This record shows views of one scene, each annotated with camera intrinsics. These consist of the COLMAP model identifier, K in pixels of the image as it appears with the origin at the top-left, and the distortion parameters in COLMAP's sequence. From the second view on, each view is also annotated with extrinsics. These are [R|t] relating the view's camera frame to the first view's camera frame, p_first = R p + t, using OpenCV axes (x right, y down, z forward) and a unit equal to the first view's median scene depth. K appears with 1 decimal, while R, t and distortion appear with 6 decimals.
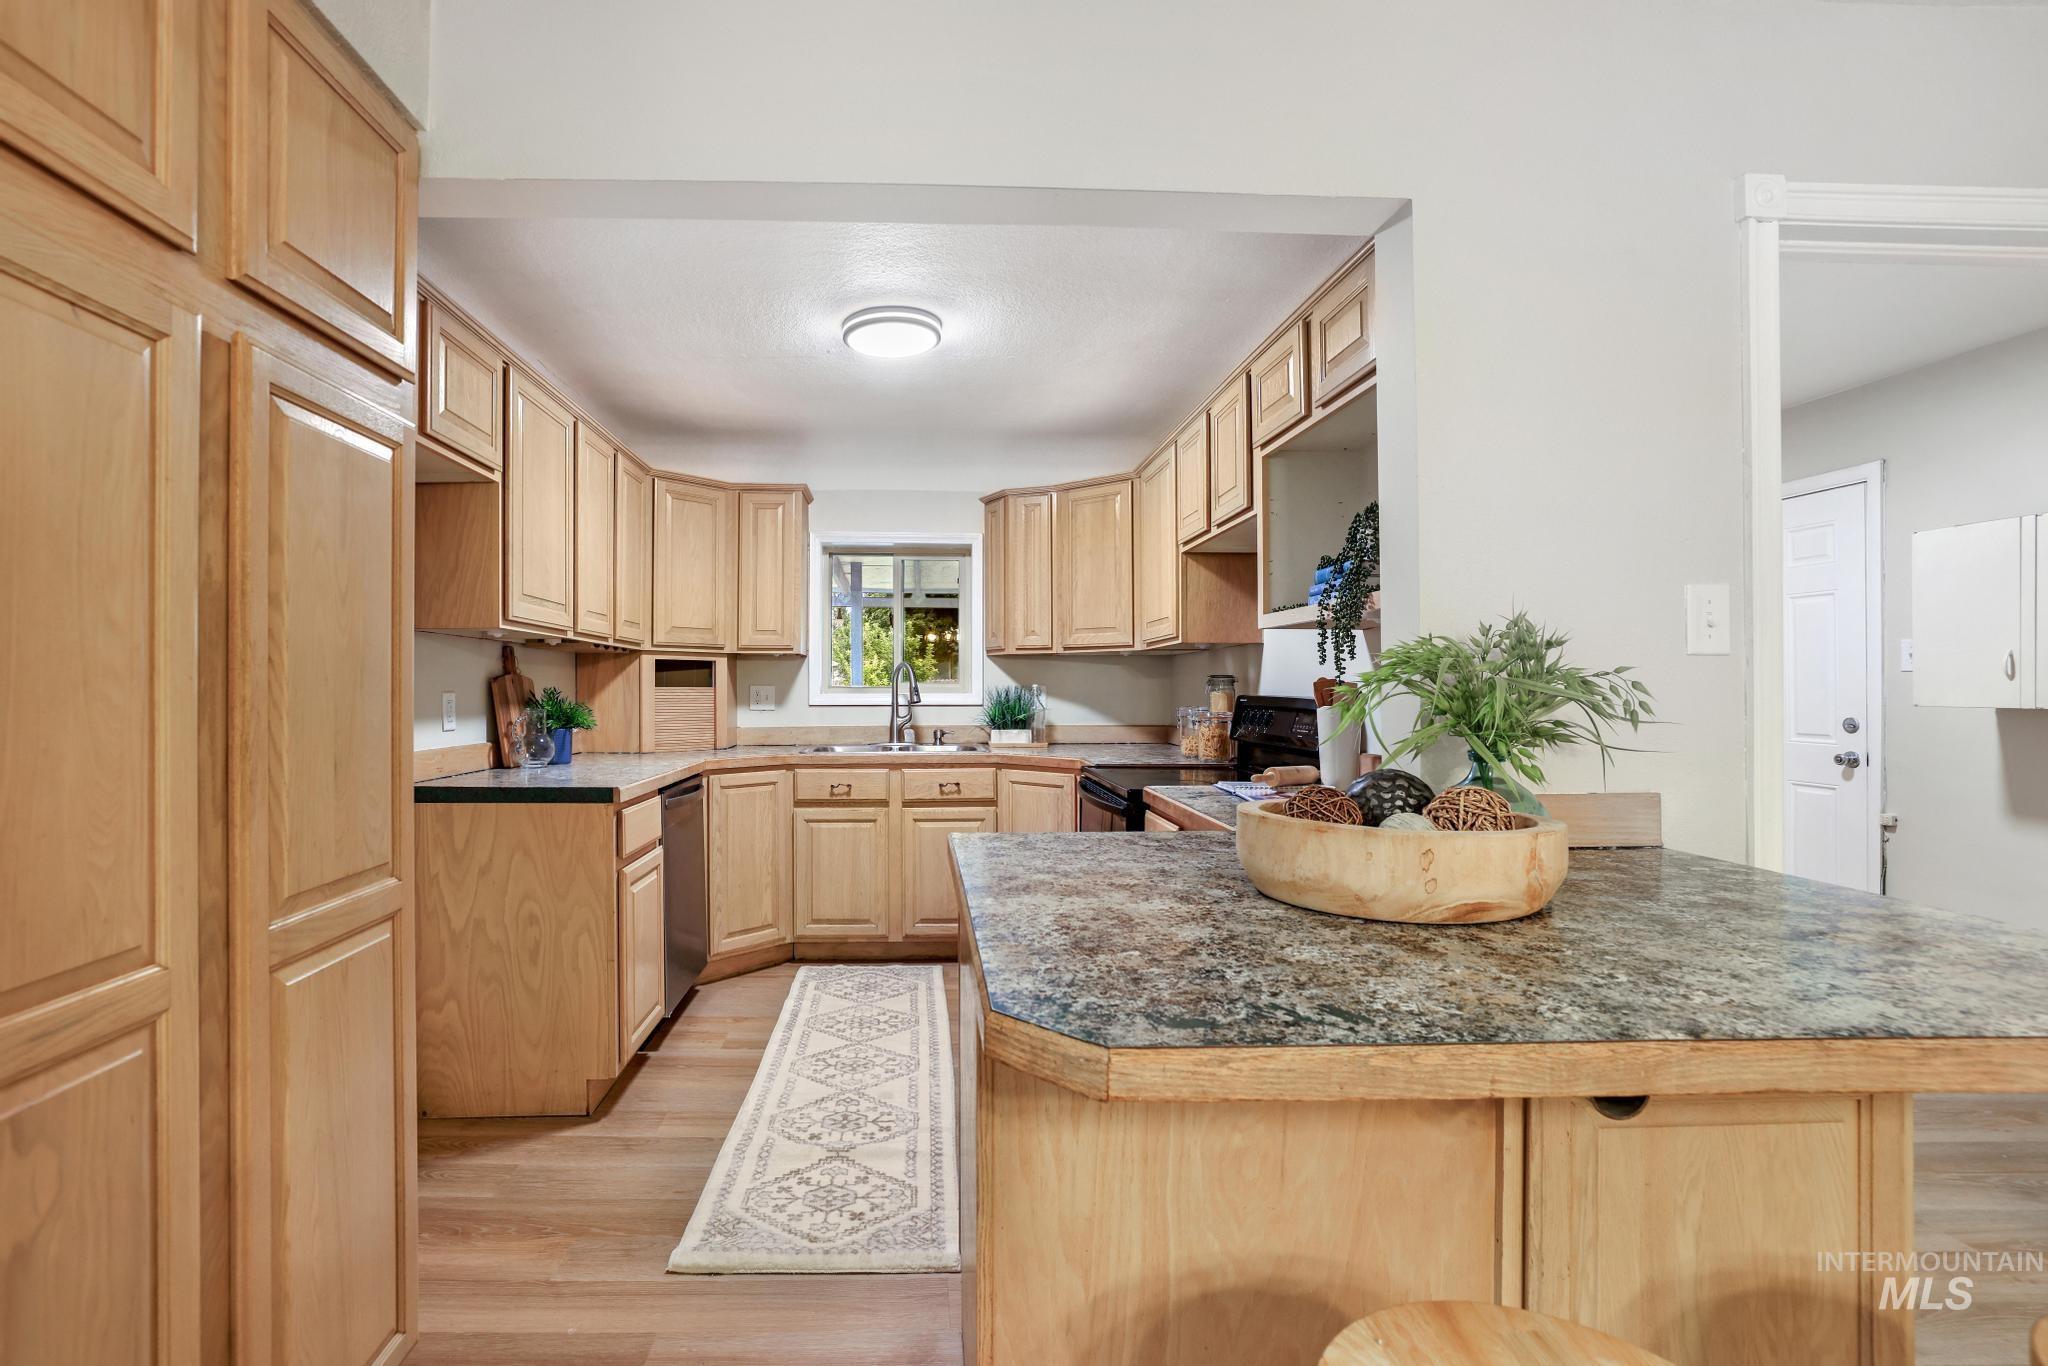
lens RADIAL K [[905.6, 0, 936.2], [0, 905.6, 693.3], [0, 0, 1]] dist [-0.031734, 0.005241]
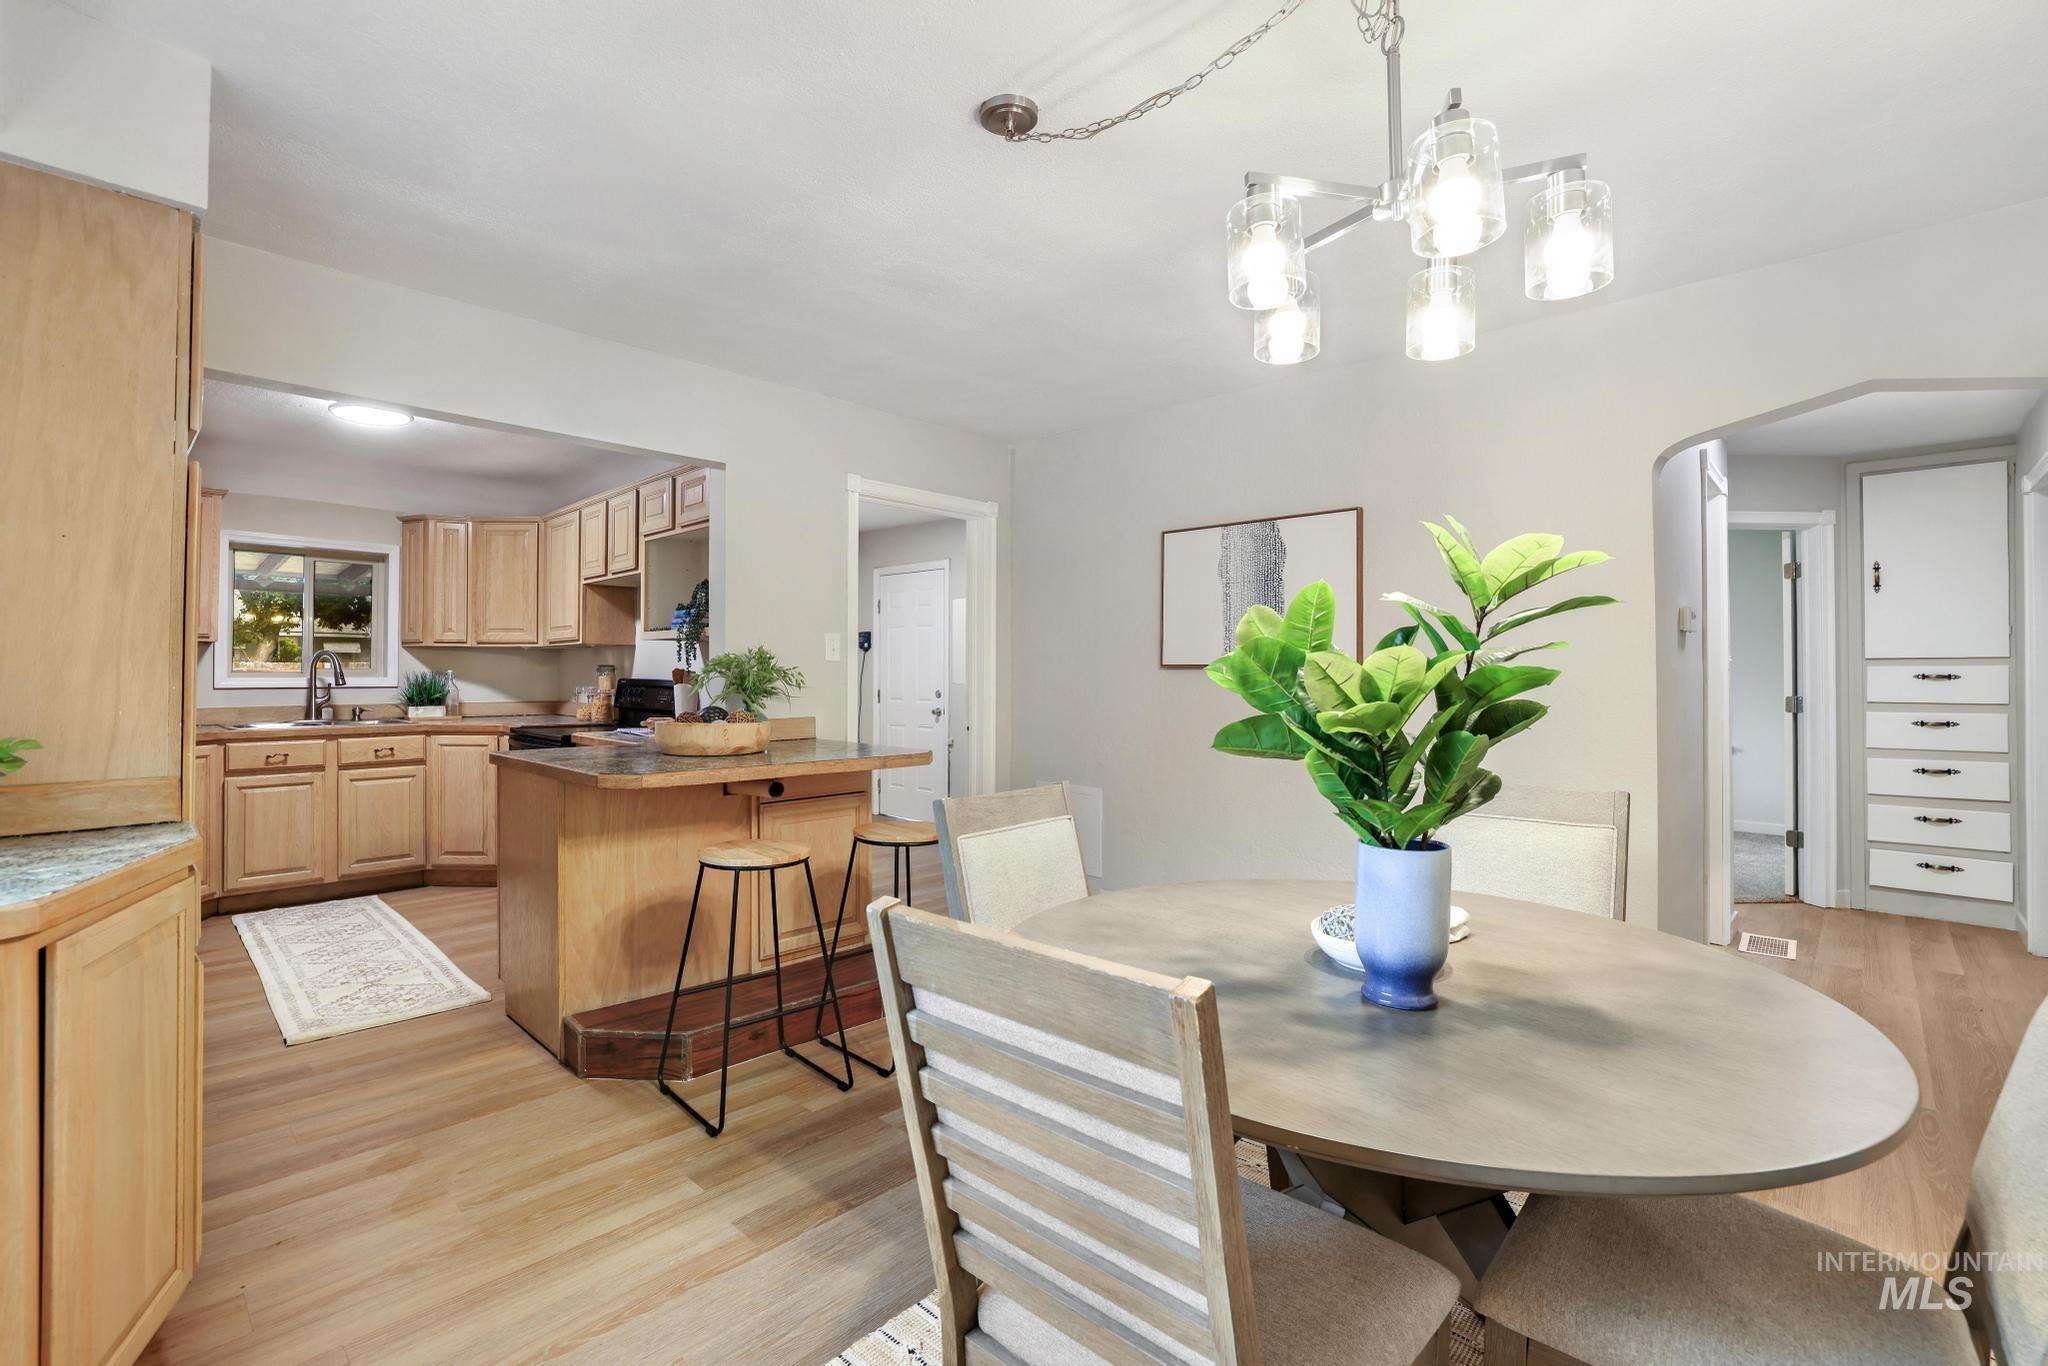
lens RADIAL K [[905.6, 0, 994.6], [0, 905.6, 664.0], [0, 0, 1]] dist [-0.031734, 0.005241]
pose [[0.715684, 0.010325, 0.698348, -0.246331], [0.000713, 0.999879, -0.015514, 0.001647], [-0.698424, 0.011601, 0.715590, -0.480382]]
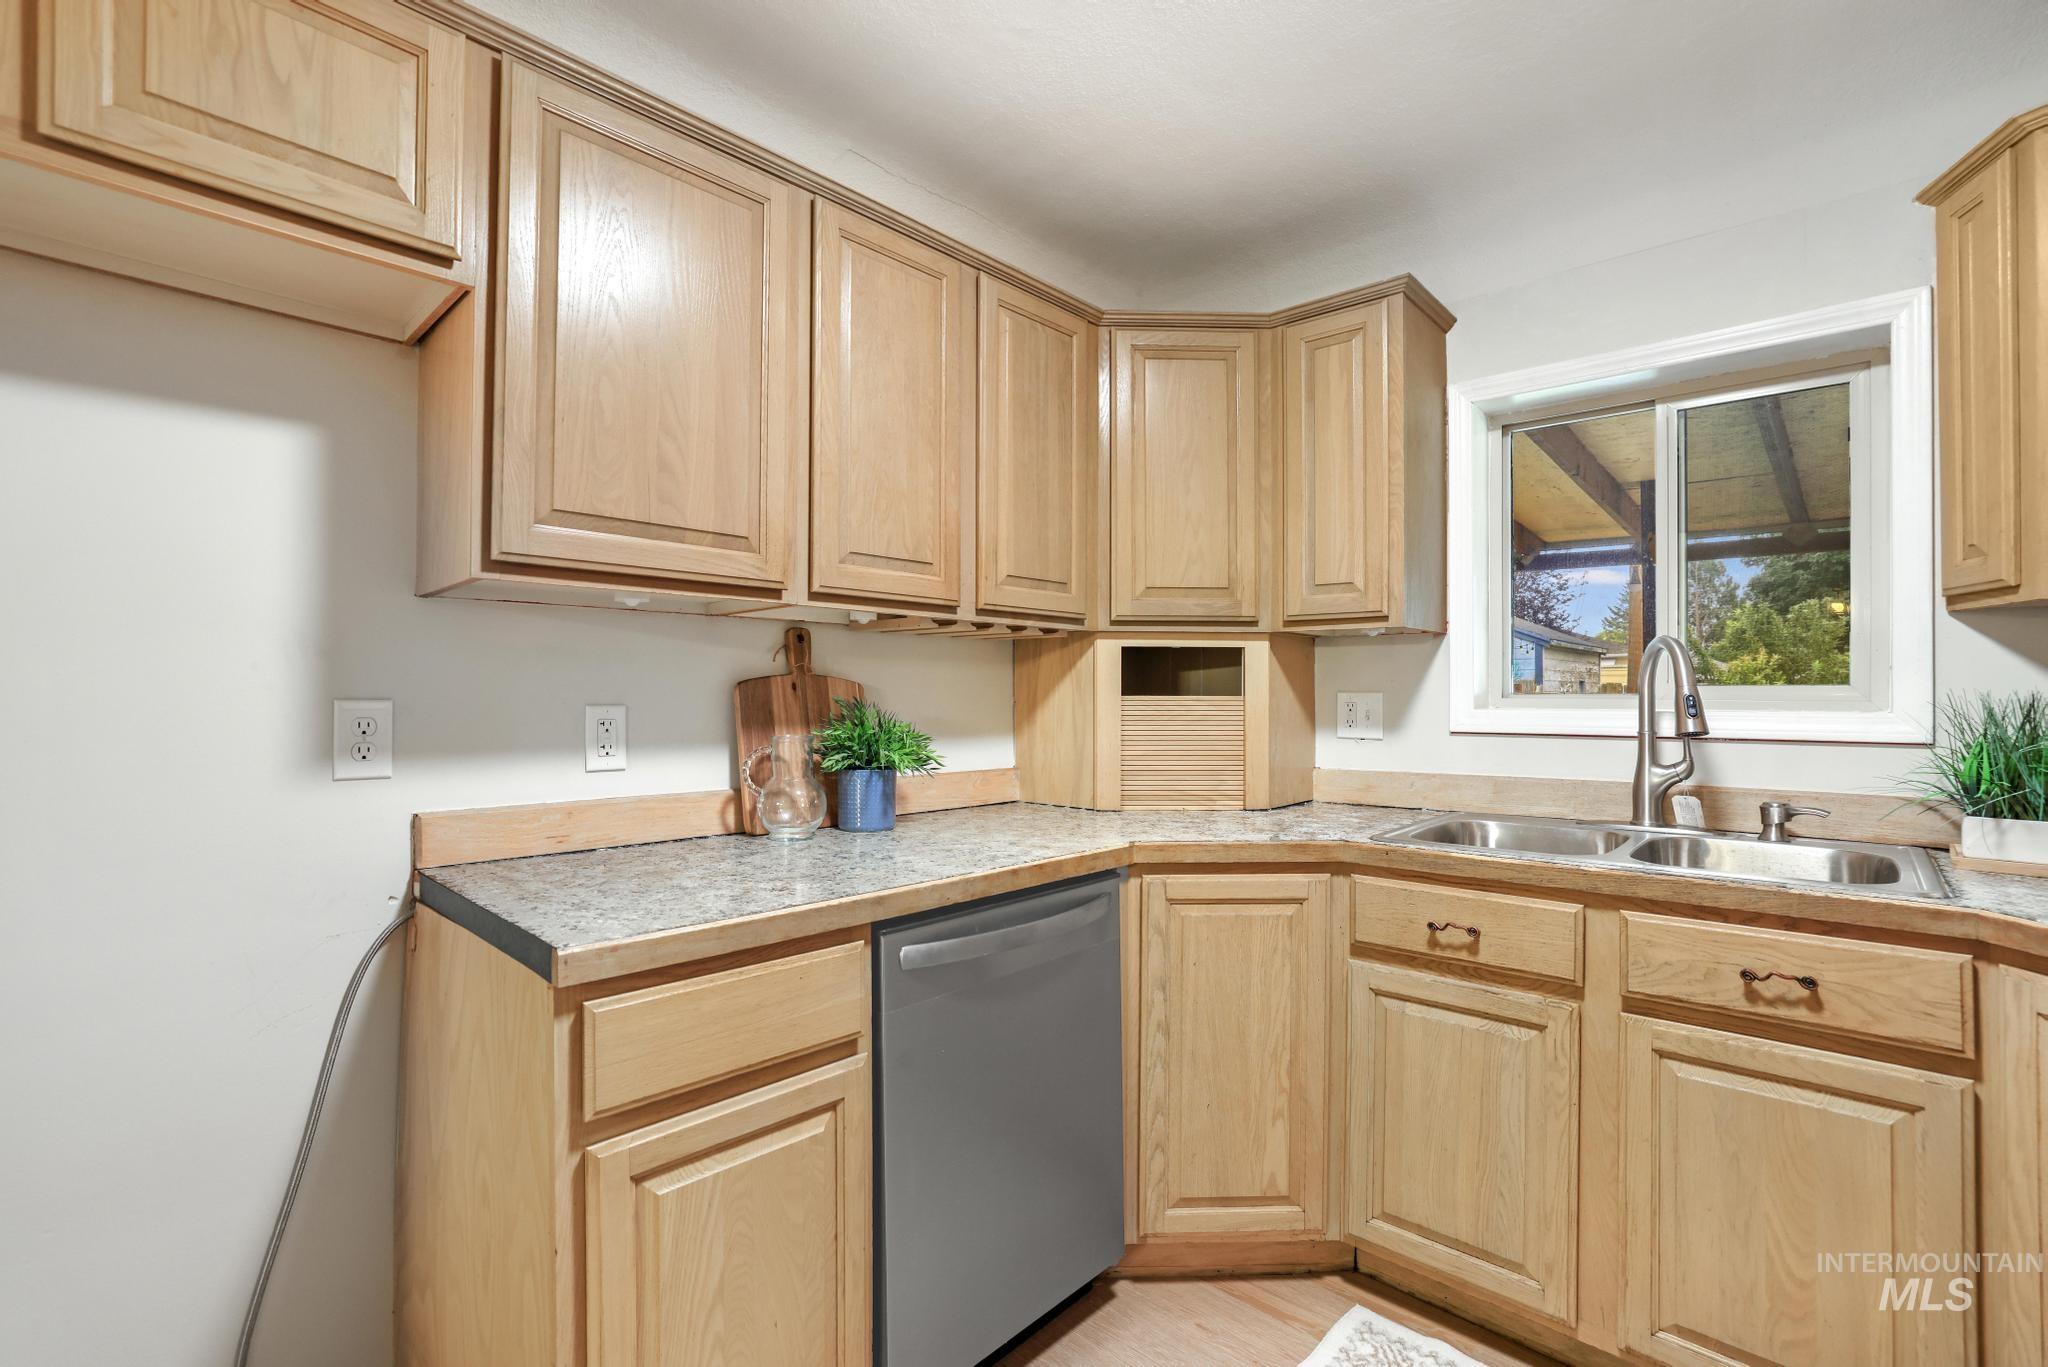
lens RADIAL K [[905.6, 0, 1013.7], [0, 905.6, 697.2], [0, 0, 1]] dist [-0.031734, 0.005241]
pose [[0.707871, 0.001688, -0.706340, 0.046069], [-0.003597, 0.999993, -0.001215, -0.004910], [0.706333, 0.003401, 0.707872, 0.557641]]
